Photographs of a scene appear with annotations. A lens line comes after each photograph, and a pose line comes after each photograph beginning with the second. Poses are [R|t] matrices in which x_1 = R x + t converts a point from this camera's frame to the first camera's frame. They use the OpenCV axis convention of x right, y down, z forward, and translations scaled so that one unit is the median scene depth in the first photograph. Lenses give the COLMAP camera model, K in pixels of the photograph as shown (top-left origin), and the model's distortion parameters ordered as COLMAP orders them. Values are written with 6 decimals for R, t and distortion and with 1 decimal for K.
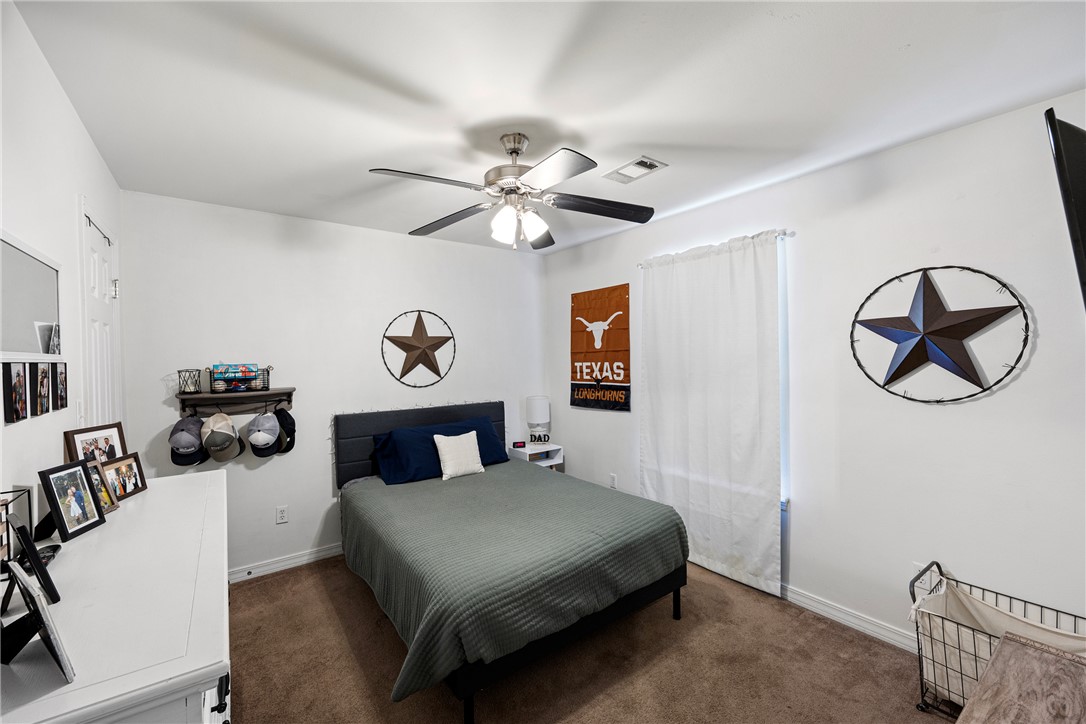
lens RADIAL K [[430.8, 0, 545.9], [0, 430.8, 358.9], [0, 0, 1]] dist [-0.003348, 0.000455]
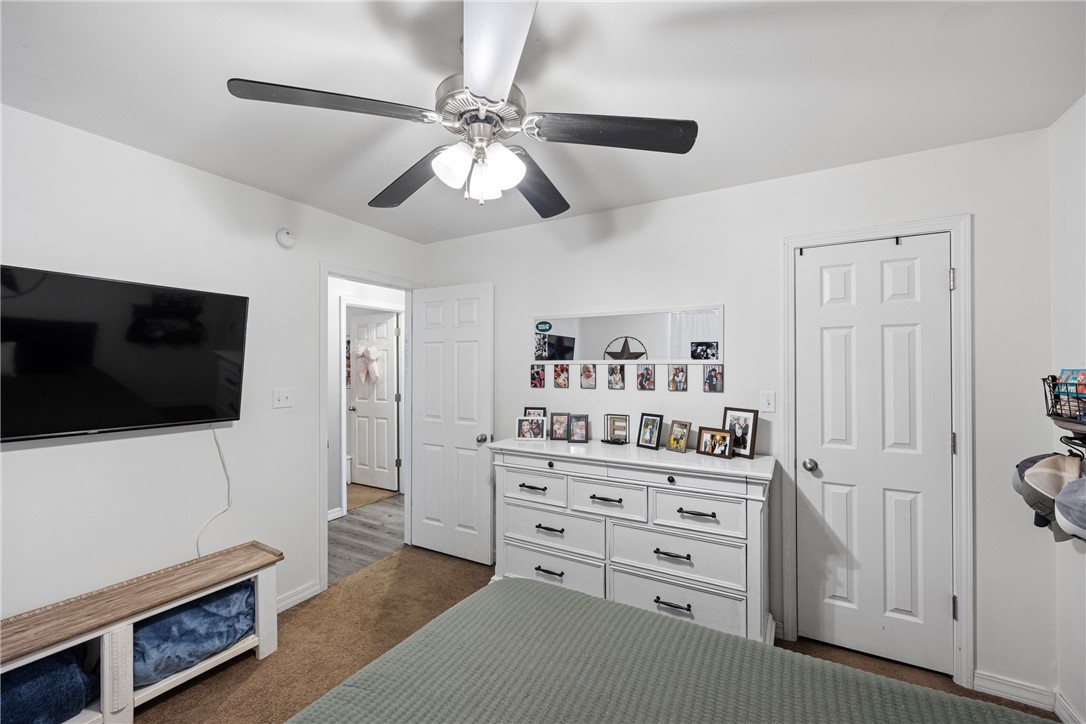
lens RADIAL K [[430.8, 0, 547.9], [0, 430.8, 363.2], [0, 0, 1]] dist [-0.003348, 0.000455]
pose [[-0.908082, 0.010557, -0.418659, 0.084914], [0.010571, 0.999942, 0.002285, -0.003440], [0.418658, -0.002350, -0.908141, 1.139007]]
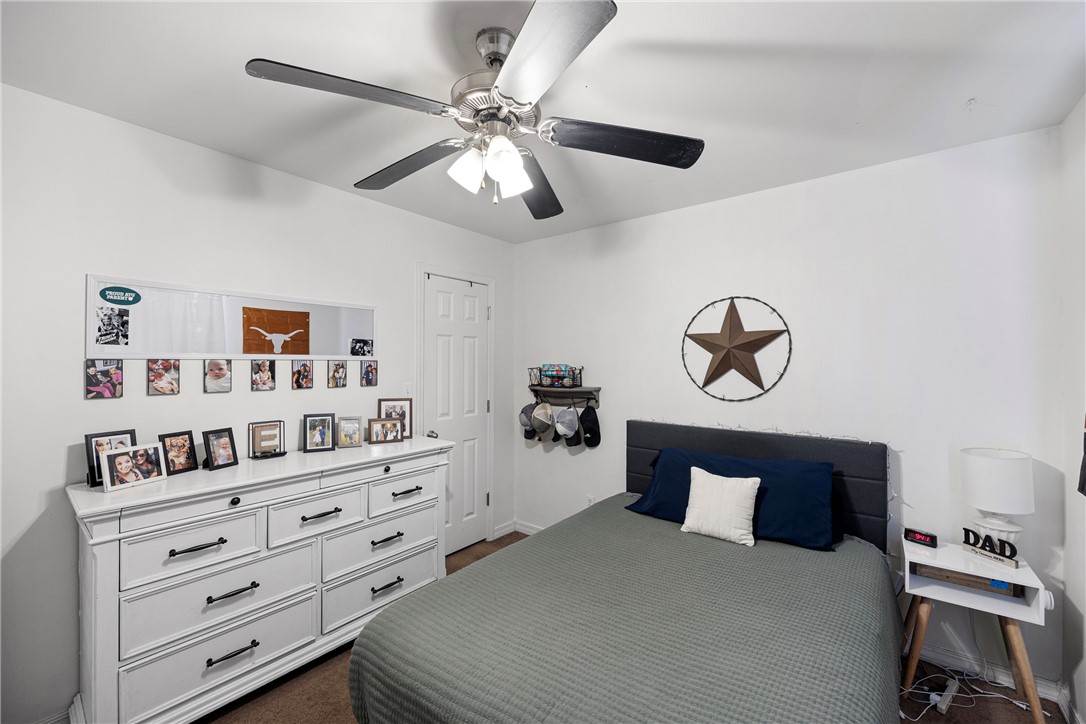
lens RADIAL K [[430.8, 0, 547.1], [0, 430.8, 364.1], [0, 0, 1]] dist [-0.003348, 0.000455]
pose [[0.265642, 0.019536, -0.963874, 0.419323], [-0.011495, 0.999788, 0.017096, -0.008260], [0.964003, 0.006538, 0.265810, 0.624077]]
